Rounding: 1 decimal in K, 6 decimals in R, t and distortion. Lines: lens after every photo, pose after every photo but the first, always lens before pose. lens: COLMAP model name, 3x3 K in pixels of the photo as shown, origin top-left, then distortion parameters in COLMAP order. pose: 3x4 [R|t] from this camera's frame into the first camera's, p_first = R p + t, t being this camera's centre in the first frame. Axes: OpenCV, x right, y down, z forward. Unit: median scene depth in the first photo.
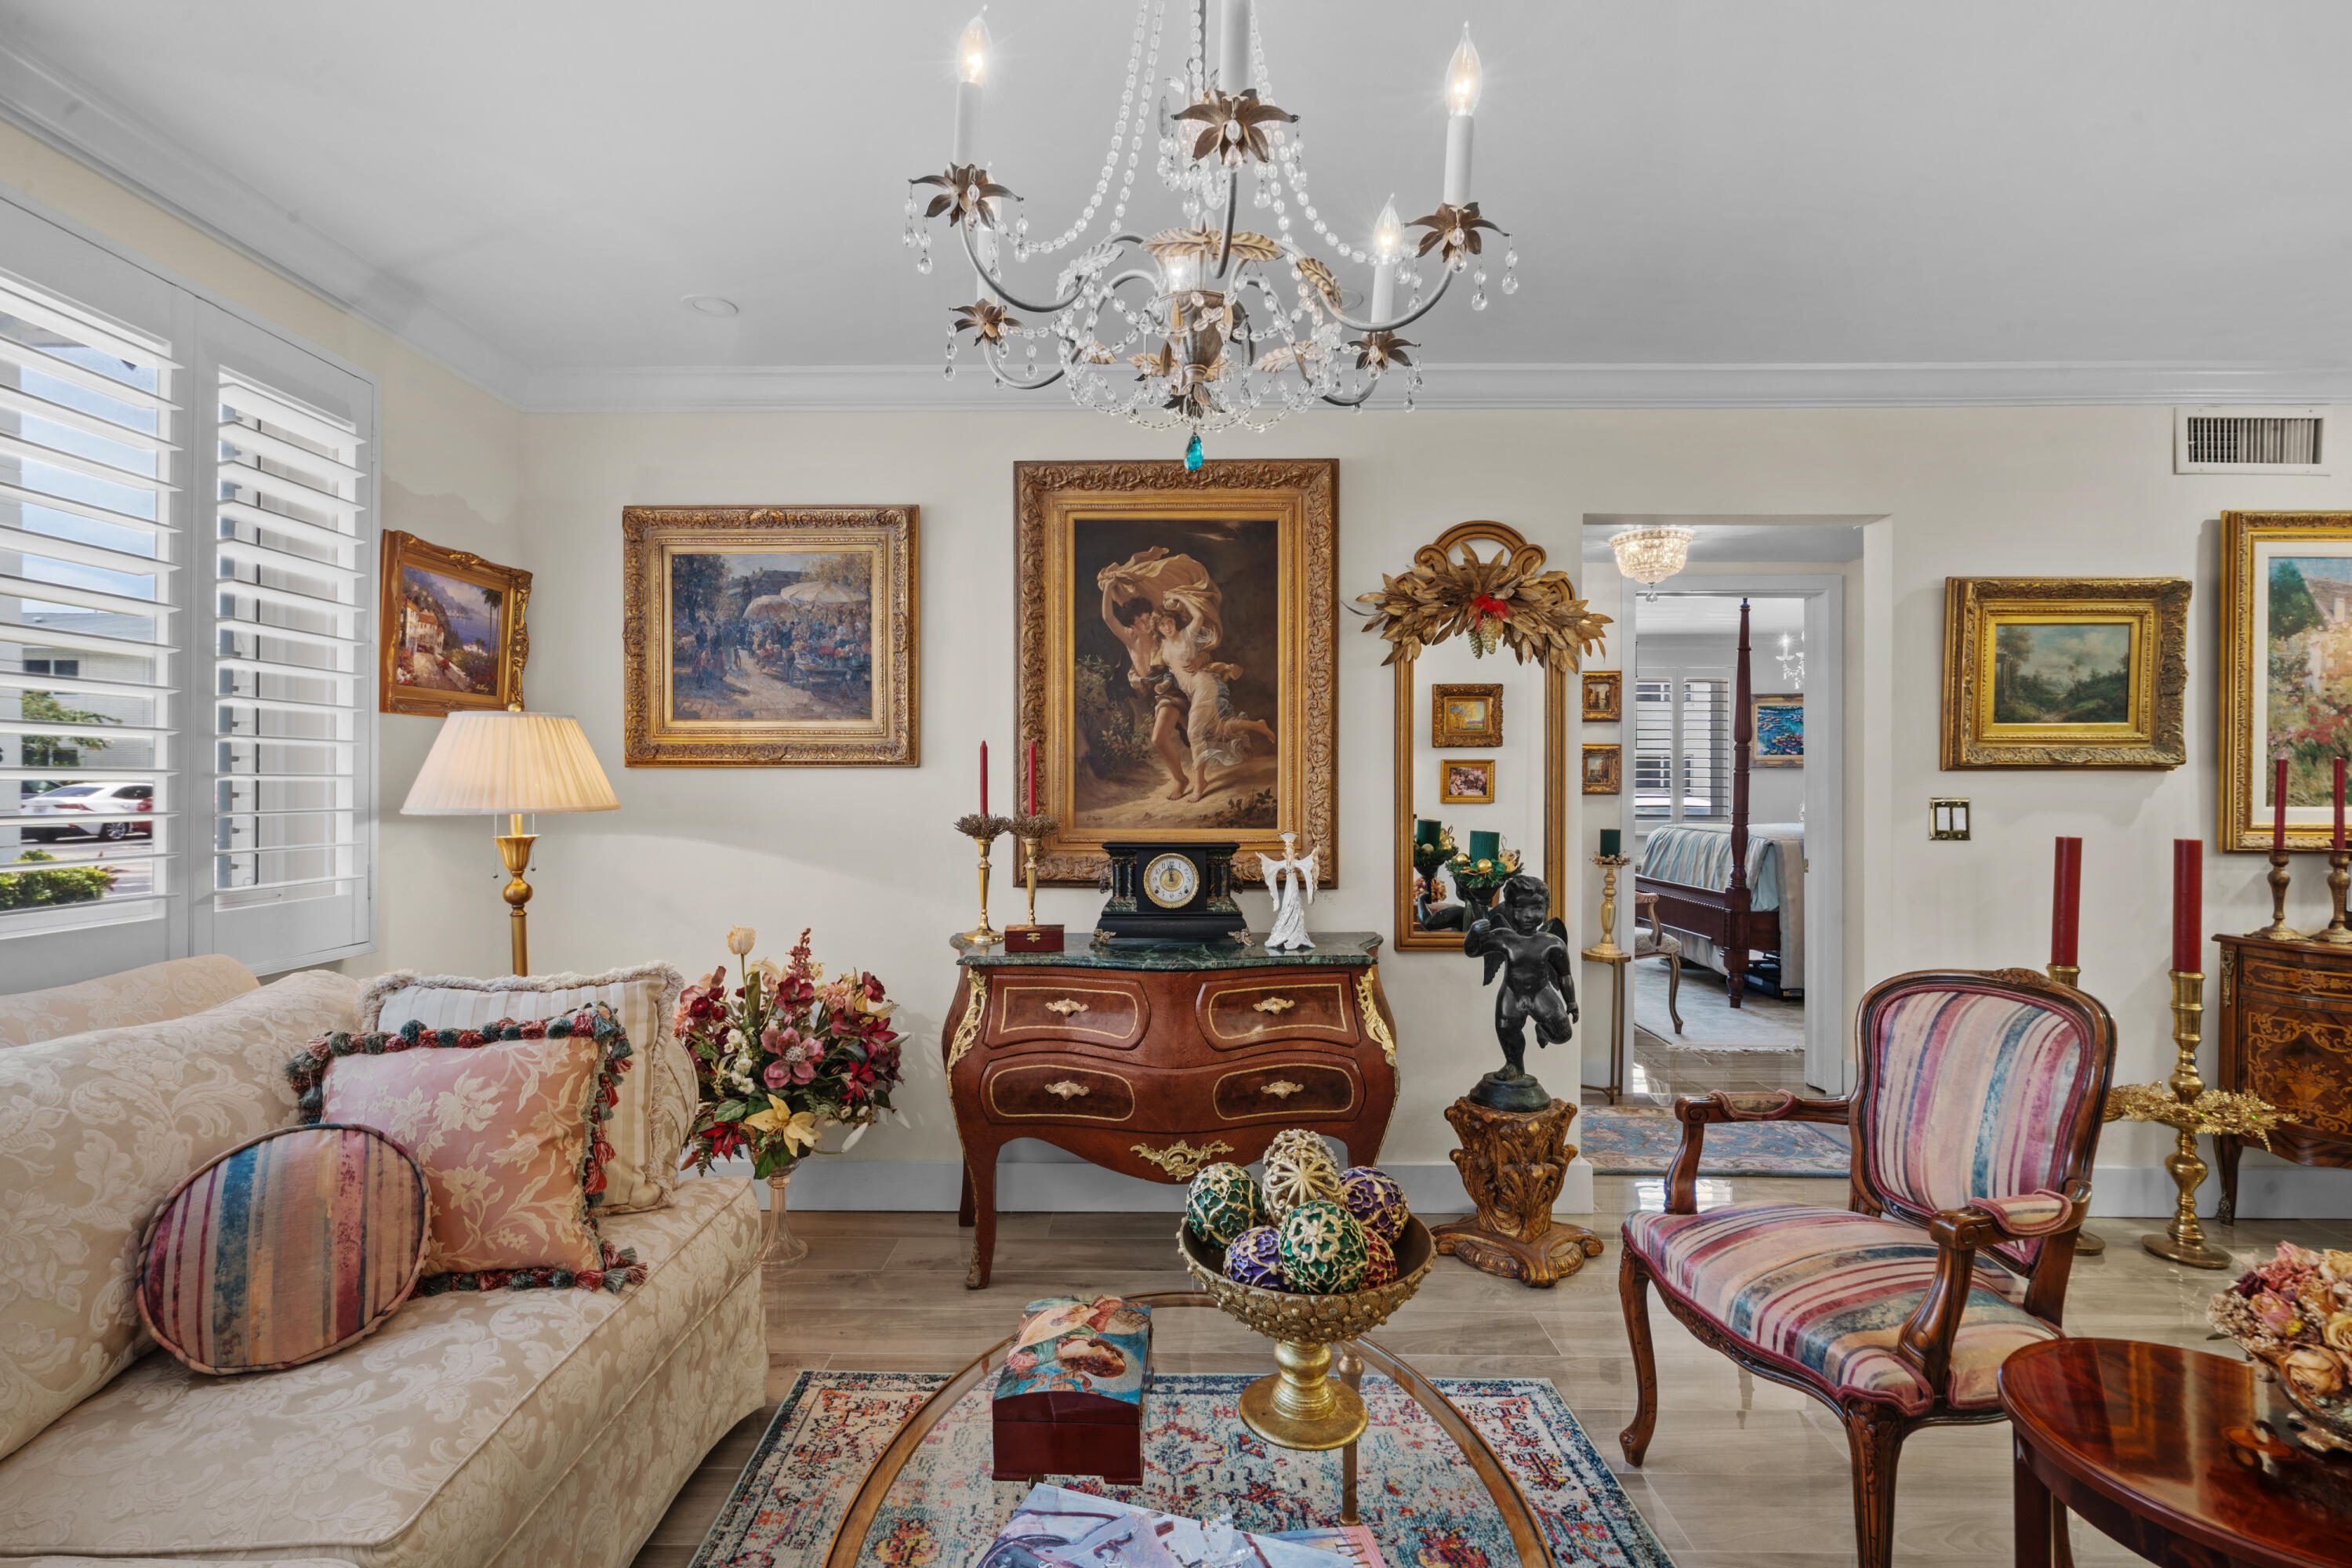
lens RADIAL K [[1072.2, 0, 1154.2], [0, 1072.2, 779.2], [0, 0, 1]] dist [-0.001463, 0.001765]
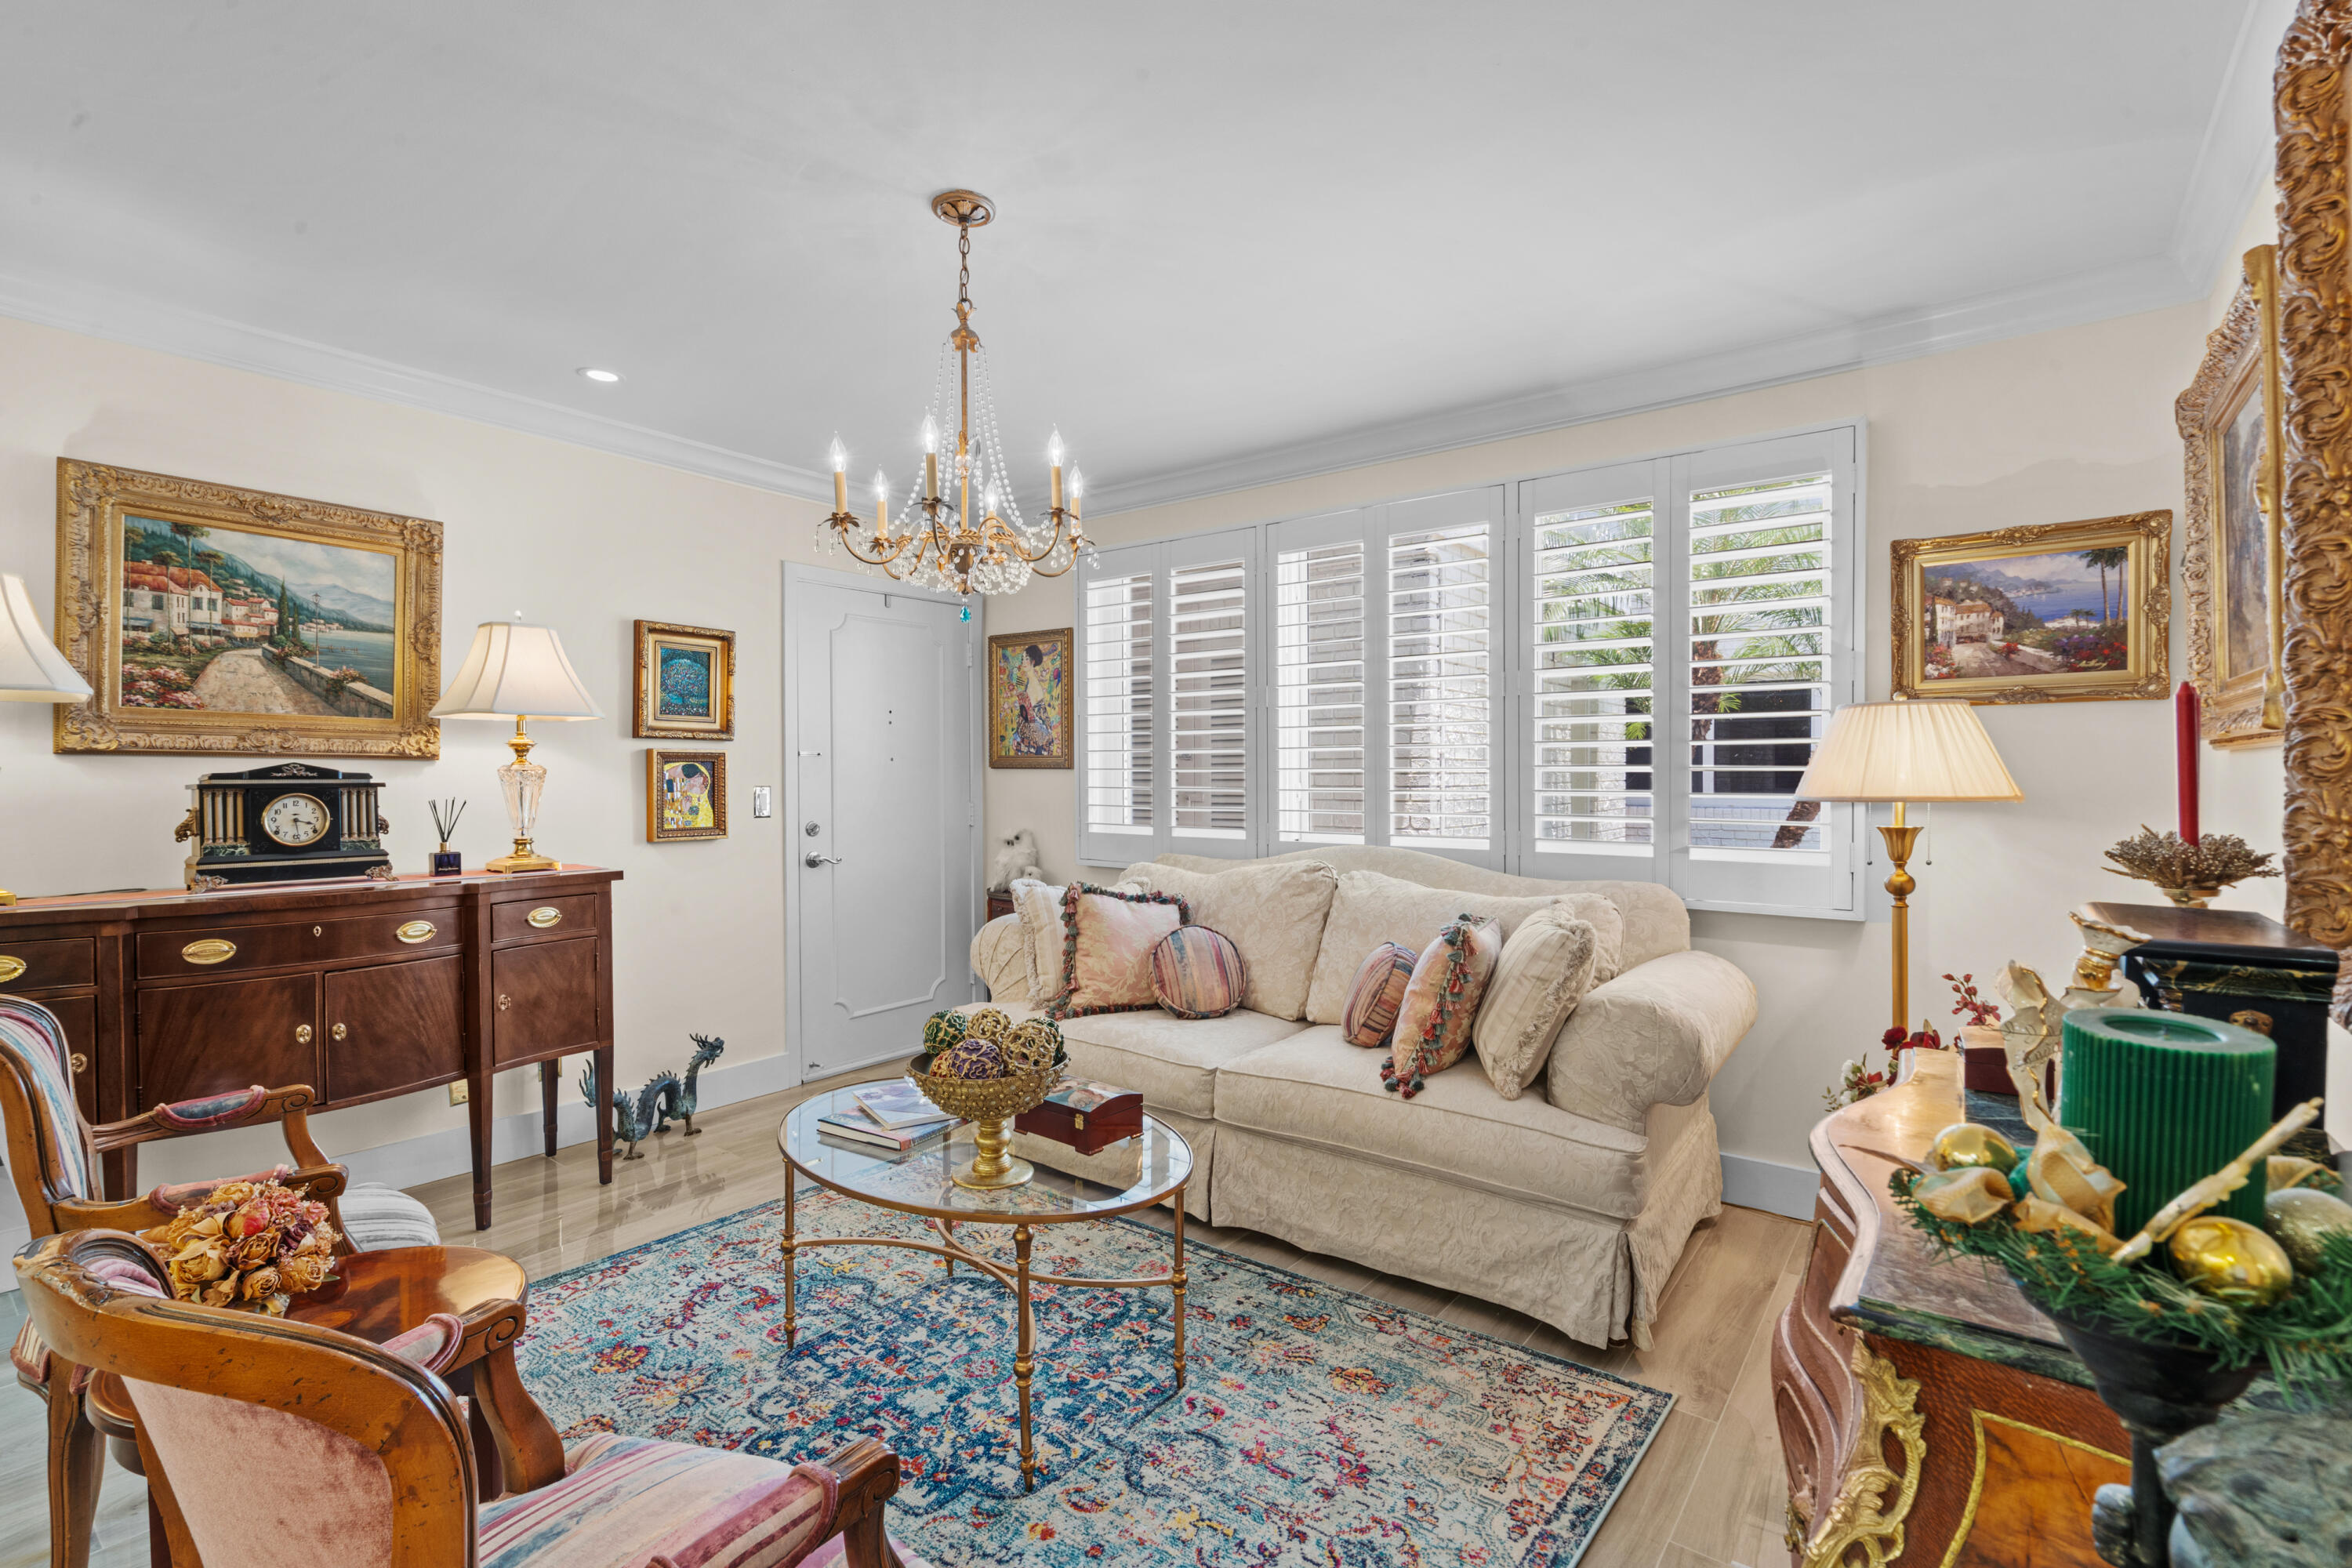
lens RADIAL K [[1072.2, 0, 1168.5], [0, 1072.2, 780.9], [0, 0, 1]] dist [-0.001463, 0.001765]
pose [[-0.607323, 0.009794, -0.794395, 0.507713], [0.004826, 0.999951, 0.008639, -0.000554], [0.794440, 0.001413, -0.607341, 0.891007]]
